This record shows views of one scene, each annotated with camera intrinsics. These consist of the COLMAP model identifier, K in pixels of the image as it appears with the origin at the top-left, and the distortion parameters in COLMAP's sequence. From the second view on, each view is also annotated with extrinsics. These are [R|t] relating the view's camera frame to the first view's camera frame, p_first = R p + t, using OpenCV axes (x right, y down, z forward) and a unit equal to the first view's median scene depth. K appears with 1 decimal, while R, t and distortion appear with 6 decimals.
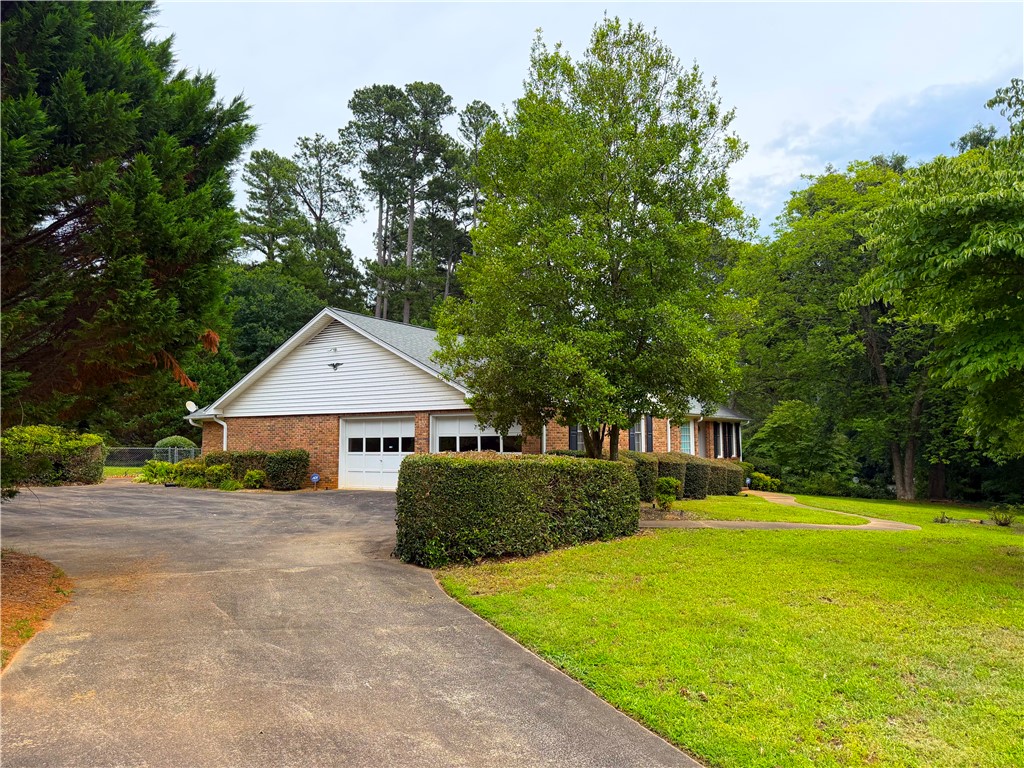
lens RADIAL K [[726.3, 0, 512.4], [0, 726.3, 389.5], [0, 0, 1]] dist [0.082693, -0.105953]
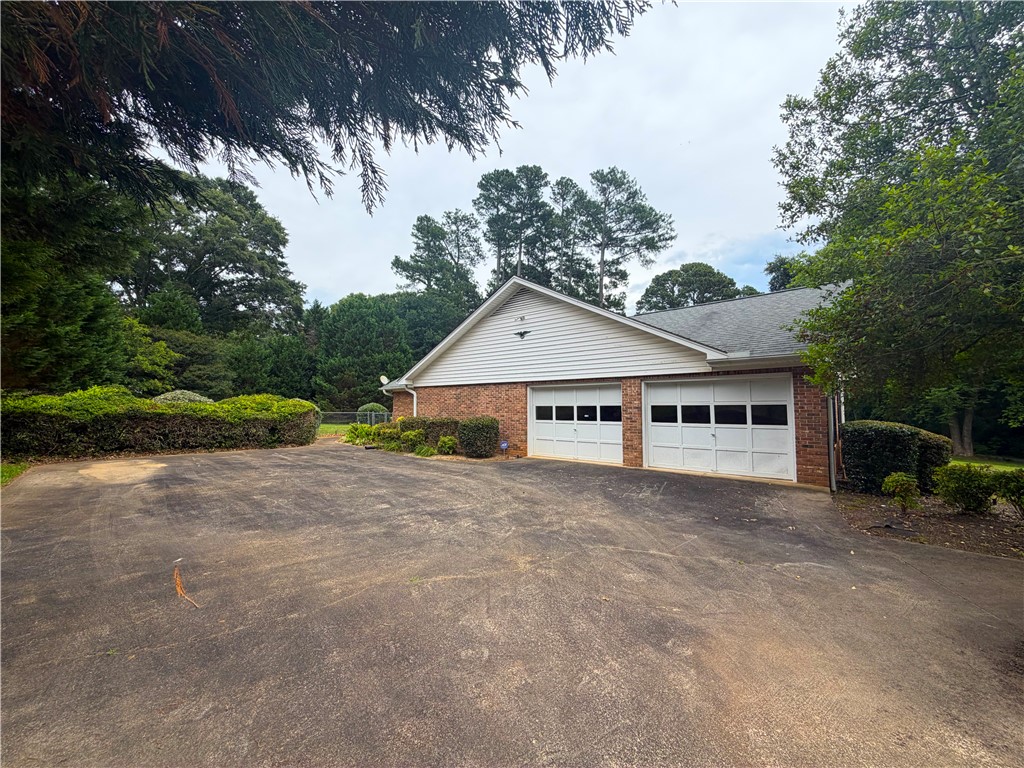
lens RADIAL K [[410.8, 0, 510.4], [0, 410.8, 385.4], [0, 0, 1]] dist [-0.001557, 0.000010]
pose [[0.994825, -0.004020, -0.101519, -0.265458], [0.006251, 0.999746, 0.021666, 0.033383], [0.101406, -0.022188, 0.994598, 0.566640]]
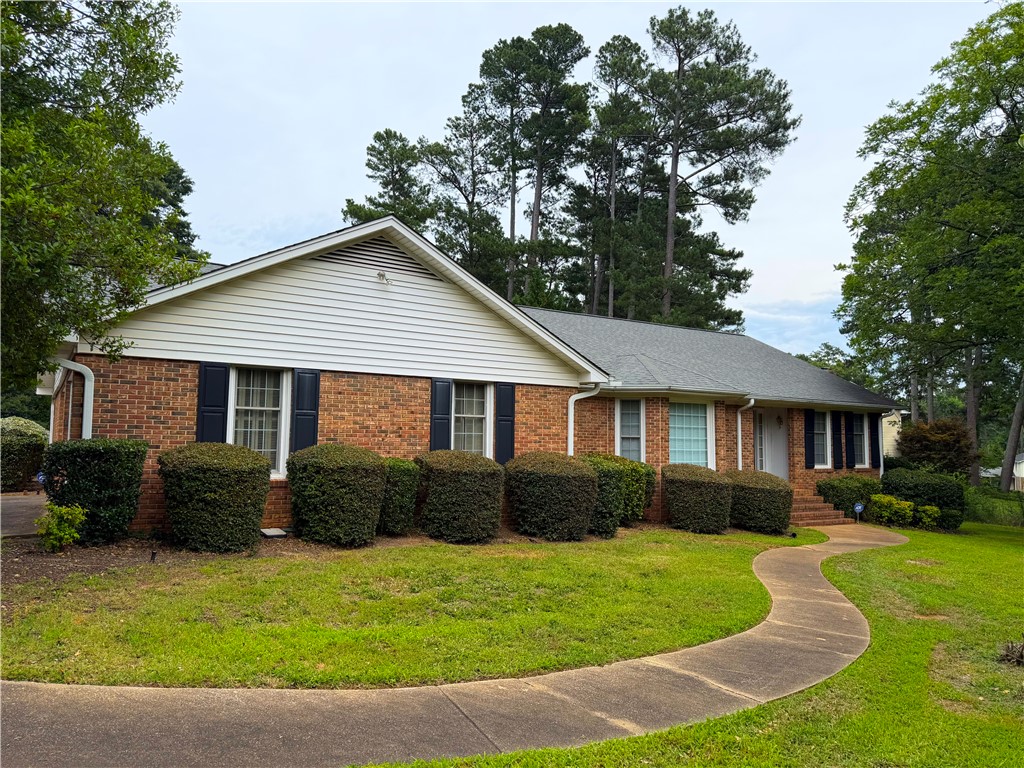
lens RADIAL K [[726.3, 0, 512.4], [0, 726.3, 389.5], [0, 0, 1]] dist [0.082693, -0.105953]
pose [[0.928958, -0.013743, -0.369930, 0.533762], [0.010899, 0.999893, -0.009777, 0.060426], [0.370024, 0.005050, 0.929008, 0.651229]]
